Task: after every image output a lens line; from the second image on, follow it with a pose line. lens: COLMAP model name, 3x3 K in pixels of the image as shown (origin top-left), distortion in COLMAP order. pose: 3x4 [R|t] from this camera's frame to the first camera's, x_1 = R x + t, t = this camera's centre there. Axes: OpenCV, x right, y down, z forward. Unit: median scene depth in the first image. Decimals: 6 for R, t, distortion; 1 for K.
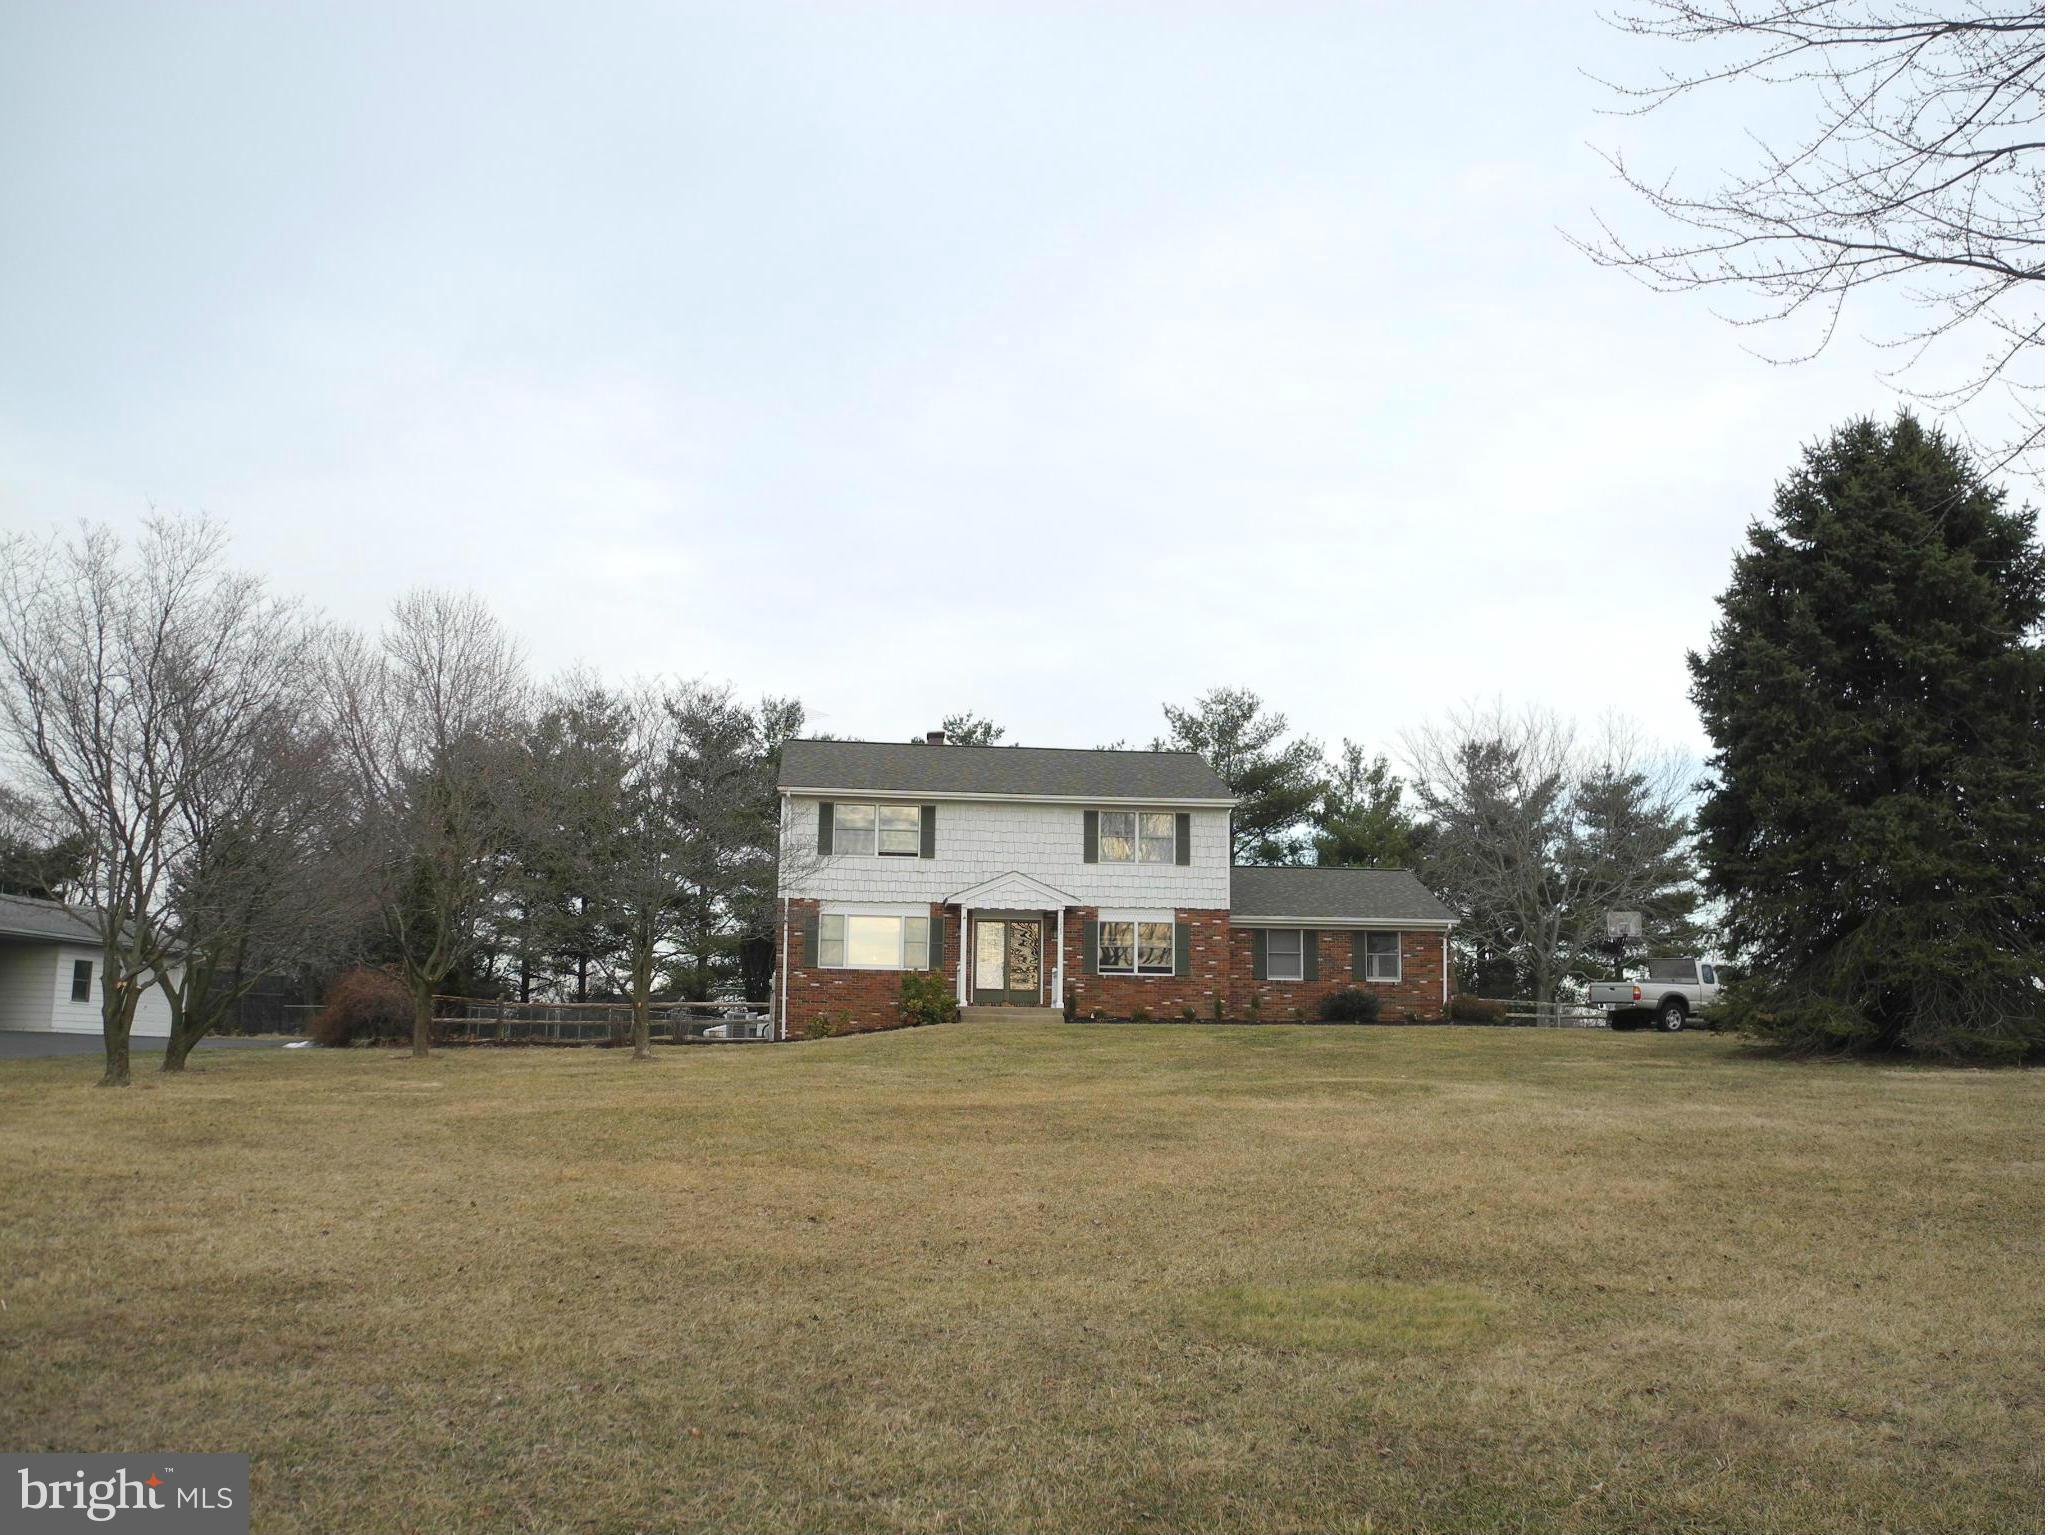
lens RADIAL K [[1730.8, 0, 1049.8], [0, 1730.8, 767.4], [0, 0, 1]] dist [-0.056477, 0.010029]
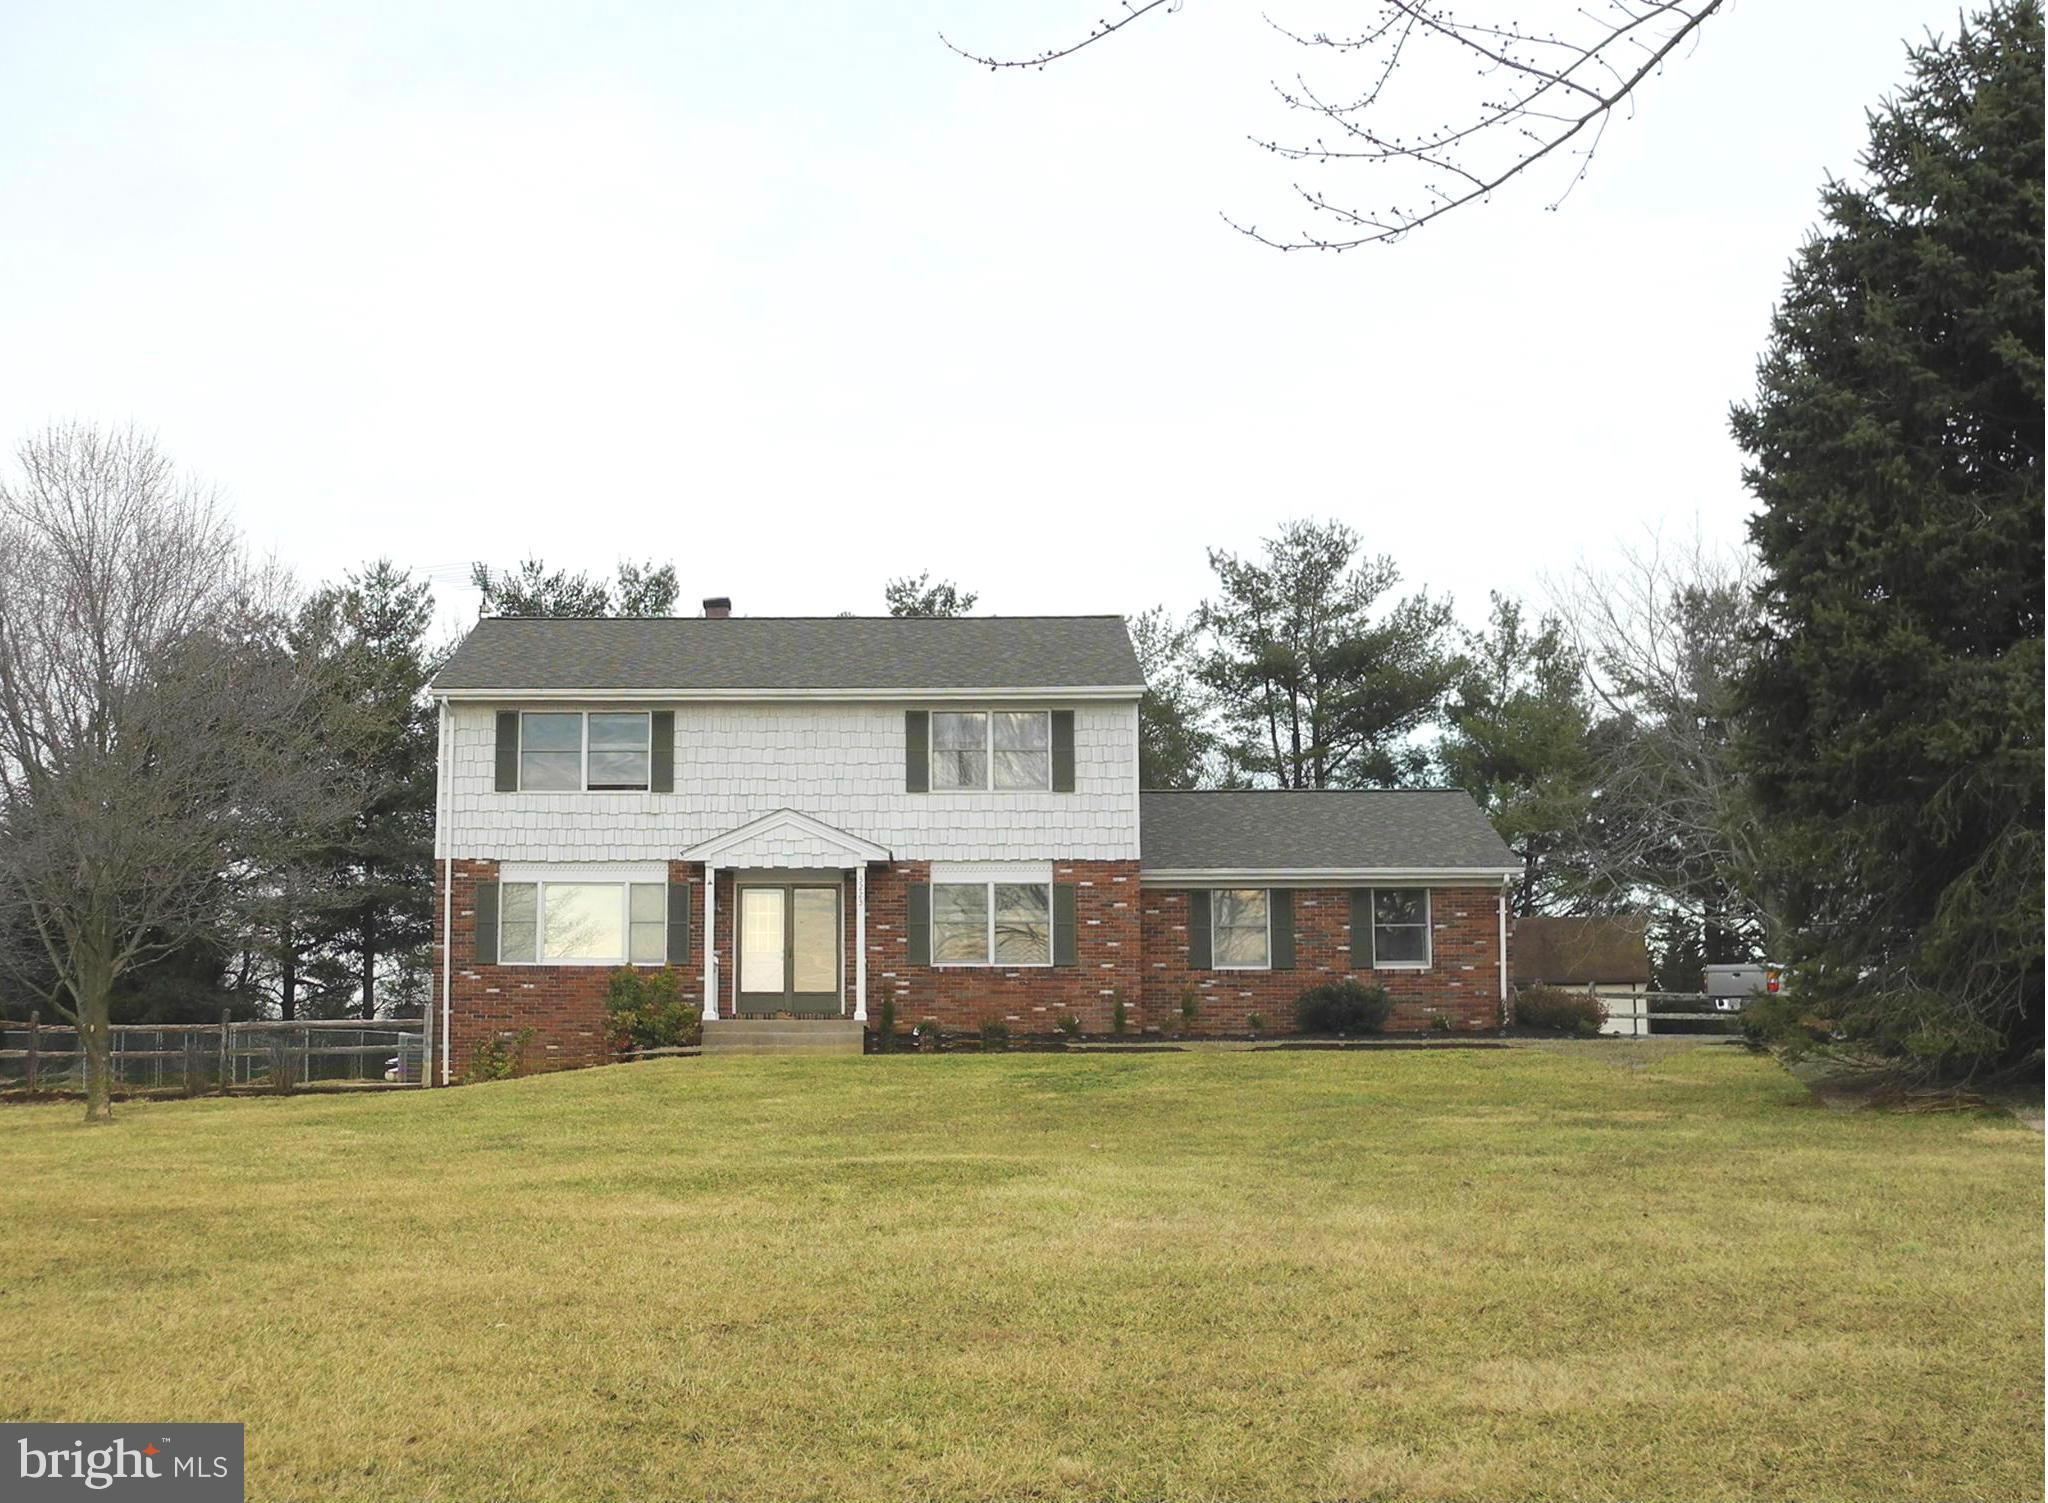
lens RADIAL K [[2473.7, 0, 1024.0], [0, 2473.7, 676.8], [0, 0, 1]] dist [-0.045961, -0.004093]
pose [[0.992491, -0.033449, -0.117655, 0.171429], [0.034078, 0.999414, 0.003331, 0.010735], [0.117475, -0.007315, 0.993049, 0.096181]]
